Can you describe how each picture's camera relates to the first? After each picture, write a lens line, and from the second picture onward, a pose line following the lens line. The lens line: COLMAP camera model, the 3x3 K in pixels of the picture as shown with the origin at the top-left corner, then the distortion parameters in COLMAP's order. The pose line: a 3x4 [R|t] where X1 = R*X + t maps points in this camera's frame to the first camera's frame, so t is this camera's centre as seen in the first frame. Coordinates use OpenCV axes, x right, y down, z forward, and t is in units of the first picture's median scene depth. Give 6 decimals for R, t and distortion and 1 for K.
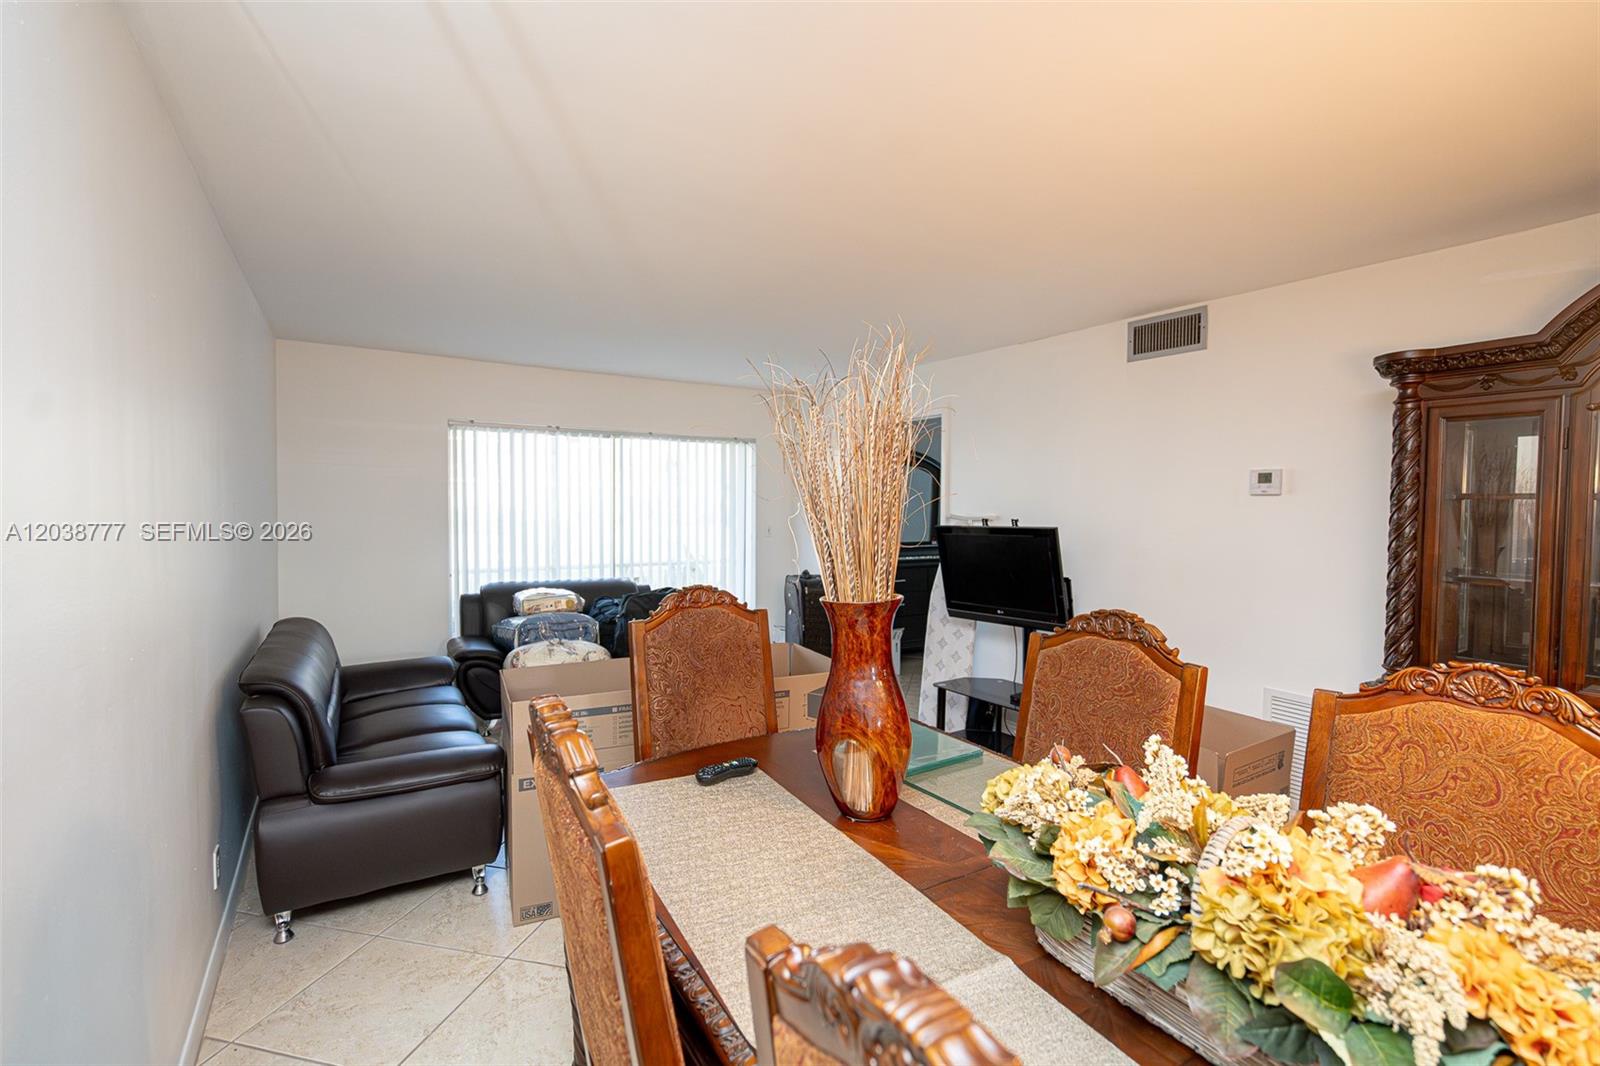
lens RADIAL K [[722.3, 0, 801.9], [0, 722.3, 529.5], [0, 0, 1]] dist [0.000512, 0.000811]
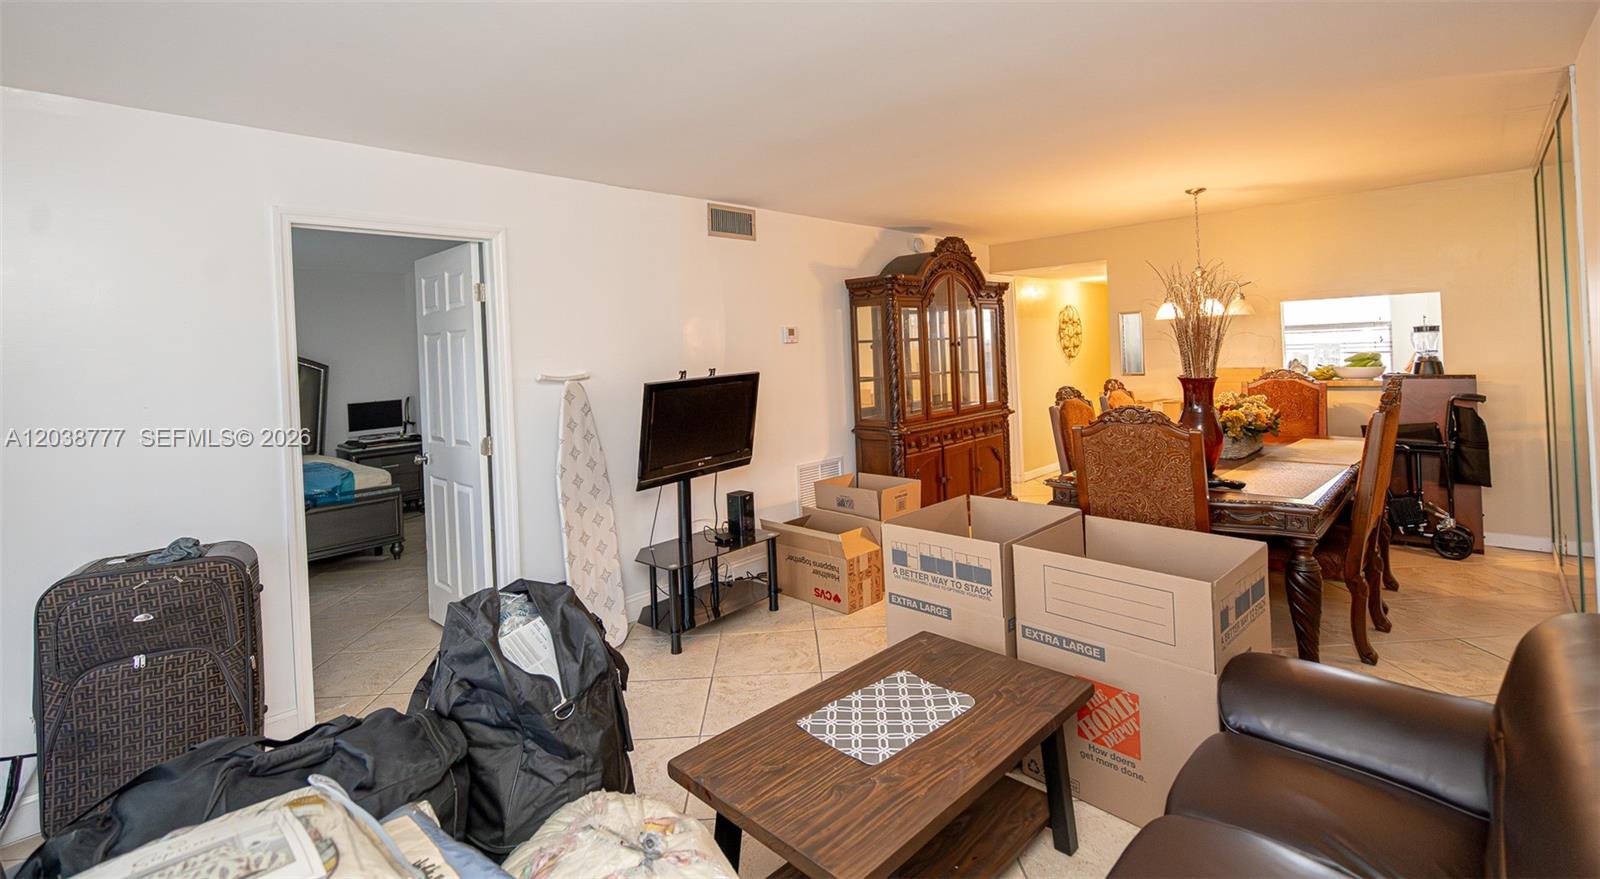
lens RADIAL K [[713.0, 0, 800.0], [0, 713.0, 439.5], [0, 0, 1]] dist [0.000018, -0.000003]
pose [[-0.216187, -0.127132, 0.968039, -0.735564], [0.080641, 0.985773, 0.147471, -0.054273], [-0.973016, 0.109945, -0.202860, 1.052281]]
